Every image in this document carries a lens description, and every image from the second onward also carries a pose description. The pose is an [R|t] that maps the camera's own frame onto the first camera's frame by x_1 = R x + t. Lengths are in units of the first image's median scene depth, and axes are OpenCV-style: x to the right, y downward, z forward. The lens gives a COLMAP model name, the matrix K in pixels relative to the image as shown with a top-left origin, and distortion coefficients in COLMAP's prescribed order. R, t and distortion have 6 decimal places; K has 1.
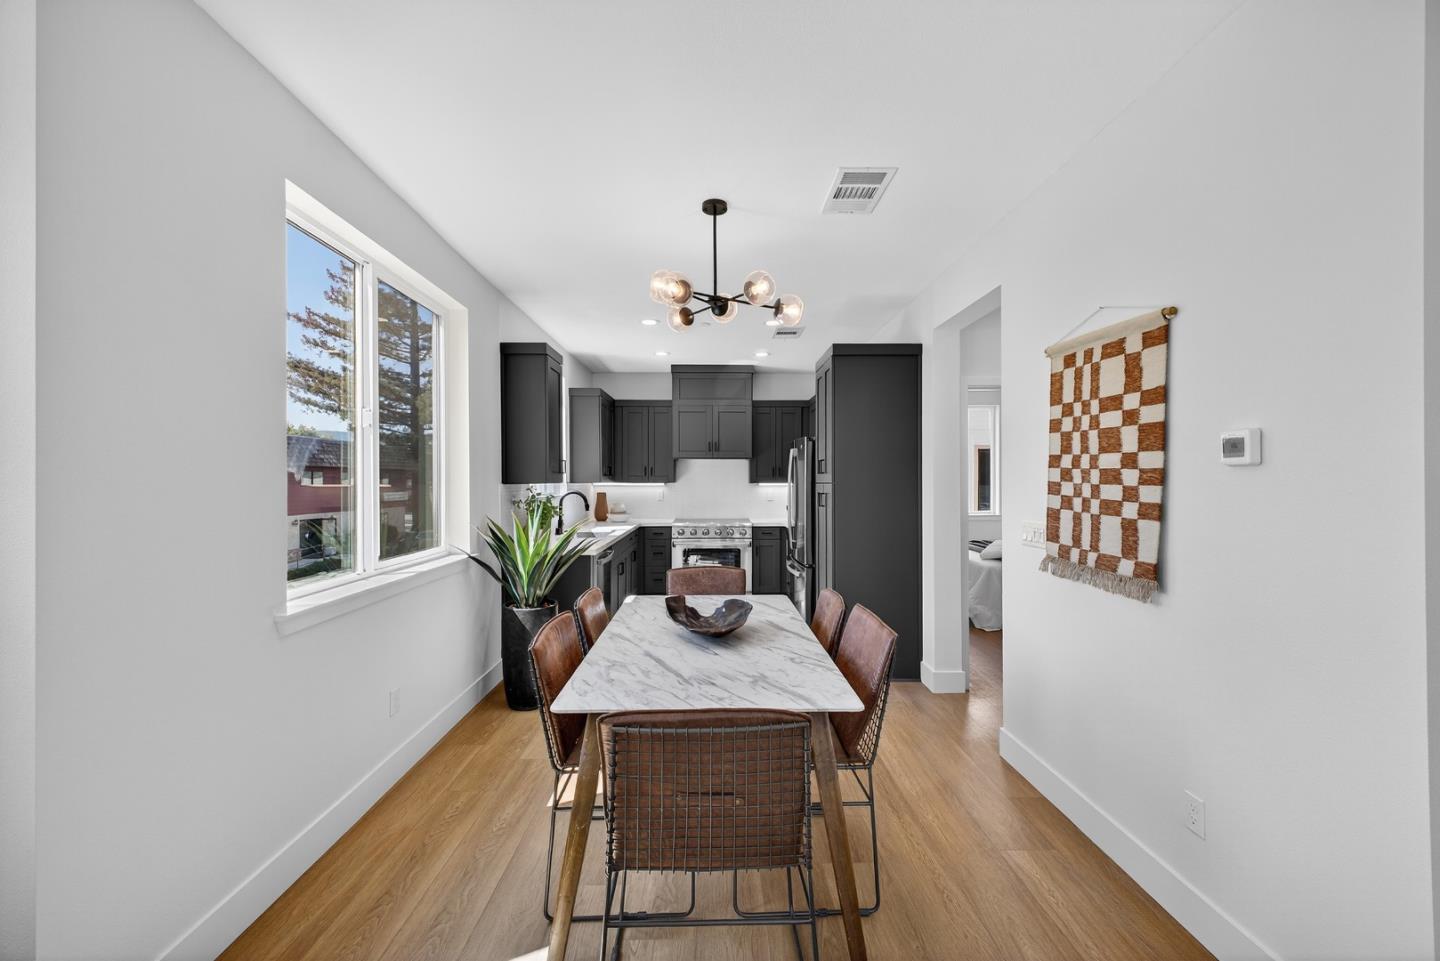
lens RADIAL K [[565.9, 0, 717.5], [0, 565.9, 475.5], [0, 0, 1]] dist [0.031373, -0.000343]
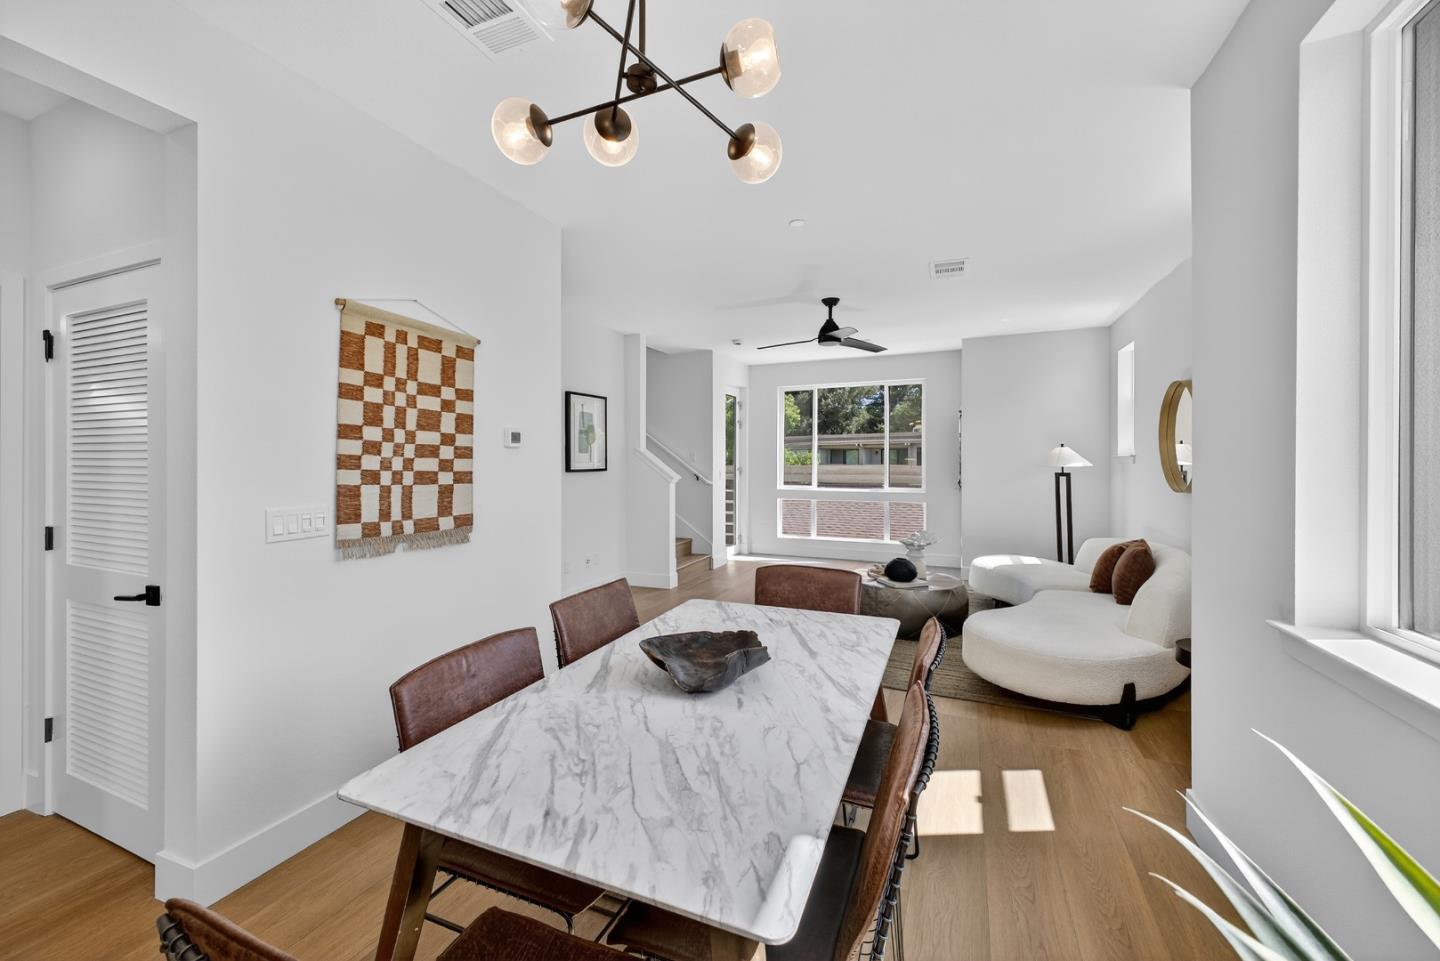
lens RADIAL K [[572.1, 0, 719.5], [0, 572.1, 463.5], [0, 0, 1]] dist [0.025236, -0.000327]
pose [[-0.917416, -0.003164, 0.397916, -0.314905], [-0.005040, 0.999981, -0.003669, 0.026578], [-0.397897, -0.005372, -0.917414, 1.729450]]
